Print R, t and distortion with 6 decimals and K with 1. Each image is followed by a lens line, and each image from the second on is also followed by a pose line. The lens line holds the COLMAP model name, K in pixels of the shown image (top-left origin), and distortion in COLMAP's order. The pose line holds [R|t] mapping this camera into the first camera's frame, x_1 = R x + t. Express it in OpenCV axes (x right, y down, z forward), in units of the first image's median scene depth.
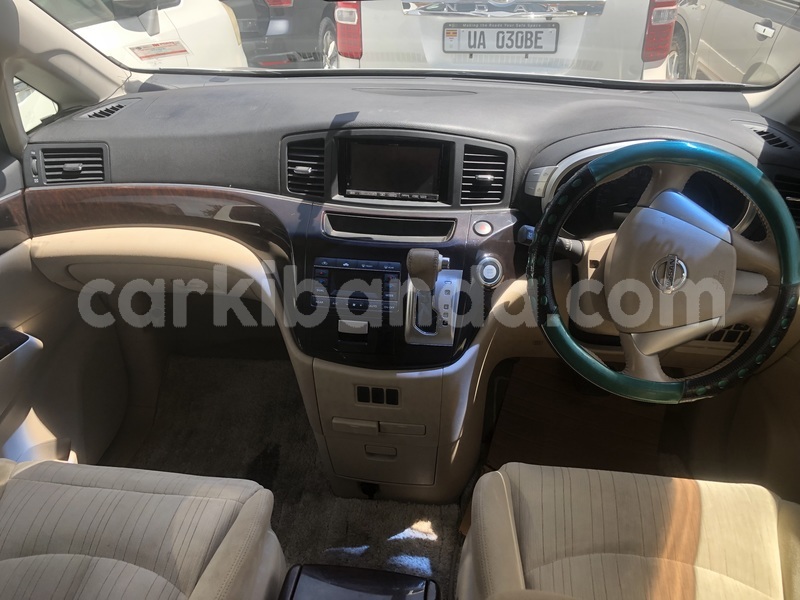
lens RADIAL K [[642.3, 0, 402.2], [0, 642.3, 298.9], [0, 0, 1]] dist [0.009094, -0.002897]
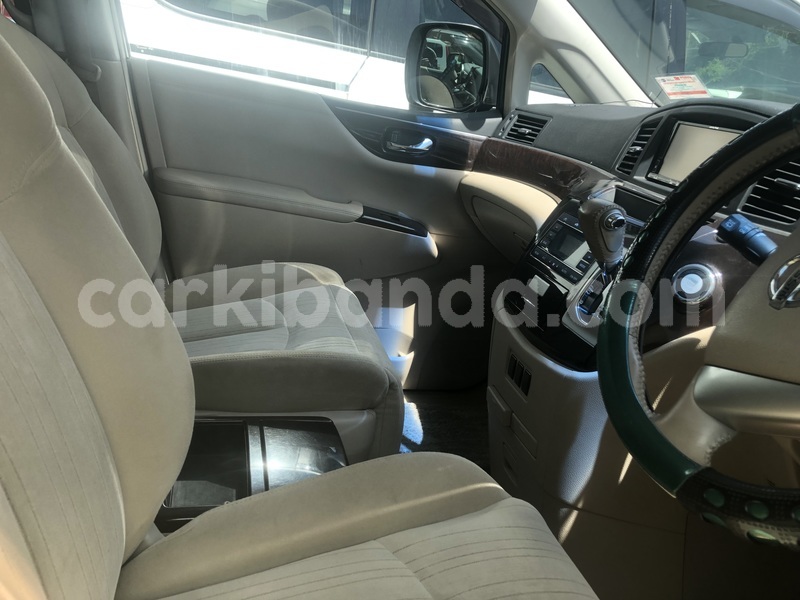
lens RADIAL K [[642.3, 0, 397.2], [0, 642.3, 303.1], [0, 0, 1]] dist [0.009094, -0.002897]
pose [[0.359877, 0.360699, -0.860456, 0.571520], [-0.606236, 0.791429, 0.078211, 0.103891], [0.709201, 0.493493, 0.503486, 0.392273]]
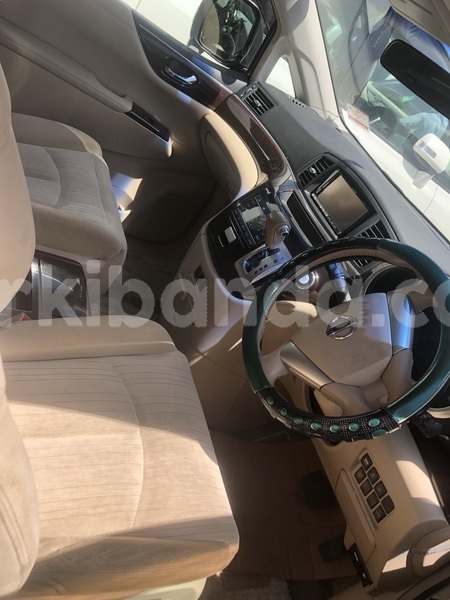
lens RADIAL K [[481.7, 0, 226.6], [0, 481.7, 301.0], [0, 0, 1]] dist [0.009094, -0.002897]
pose [[0.381326, 0.739768, -0.554377, 0.604209], [-0.864021, 0.498450, 0.070825, 0.046170], [0.328723, 0.451986, 0.829246, 0.124131]]
